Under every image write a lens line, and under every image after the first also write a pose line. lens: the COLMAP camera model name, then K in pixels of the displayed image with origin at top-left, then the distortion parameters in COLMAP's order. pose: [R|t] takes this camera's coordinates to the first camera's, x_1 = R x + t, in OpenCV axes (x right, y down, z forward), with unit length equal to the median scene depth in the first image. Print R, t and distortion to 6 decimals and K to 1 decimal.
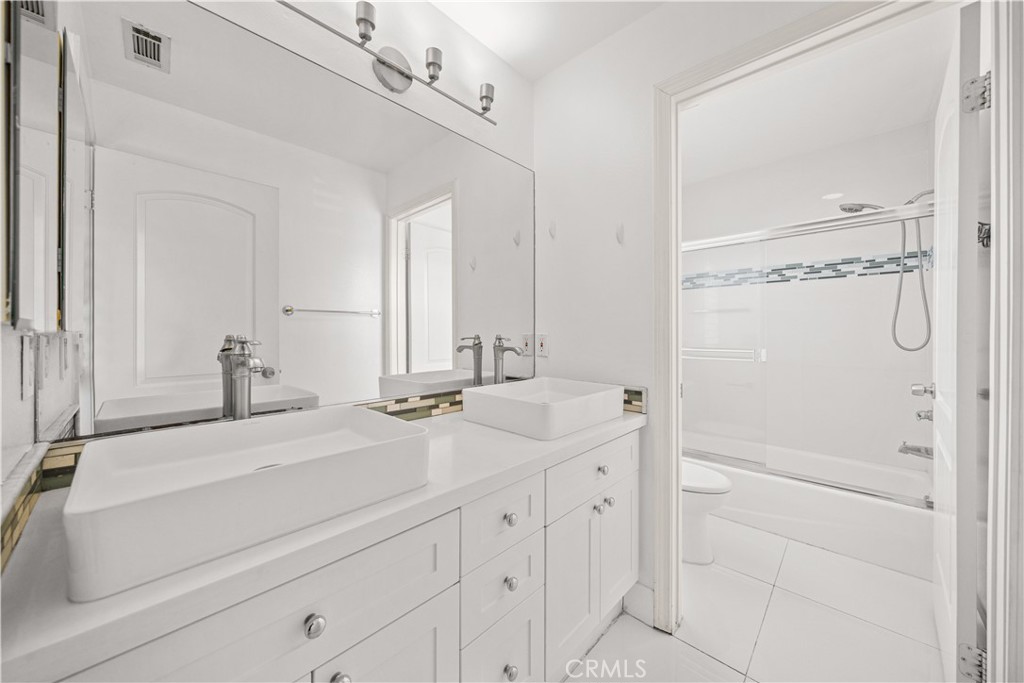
lens RADIAL K [[370.7, 0, 513.3], [0, 370.7, 336.2], [0, 0, 1]] dist [-0.000671, 0.000094]
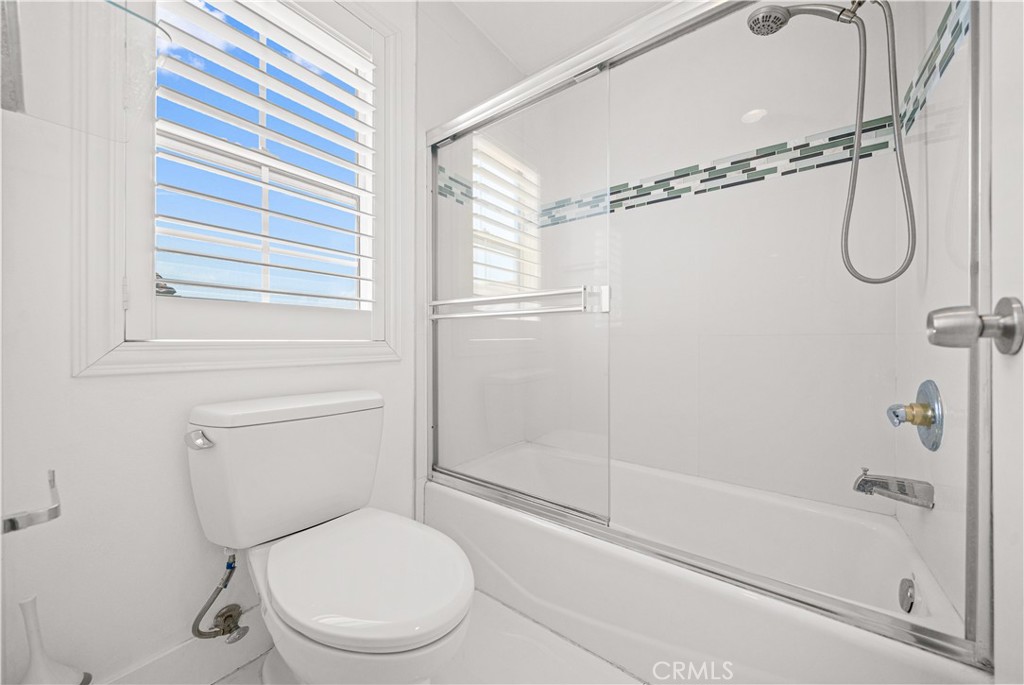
lens RADIAL K [[370.7, 0, 509.9], [0, 370.7, 341.5], [0, 0, 1]] dist [-0.000671, 0.000094]
pose [[0.994800, 0.001562, 0.101841, 0.440385], [-0.001745, 0.999997, 0.001707, 0.095216], [-0.101838, -0.001876, 0.994799, 0.458193]]
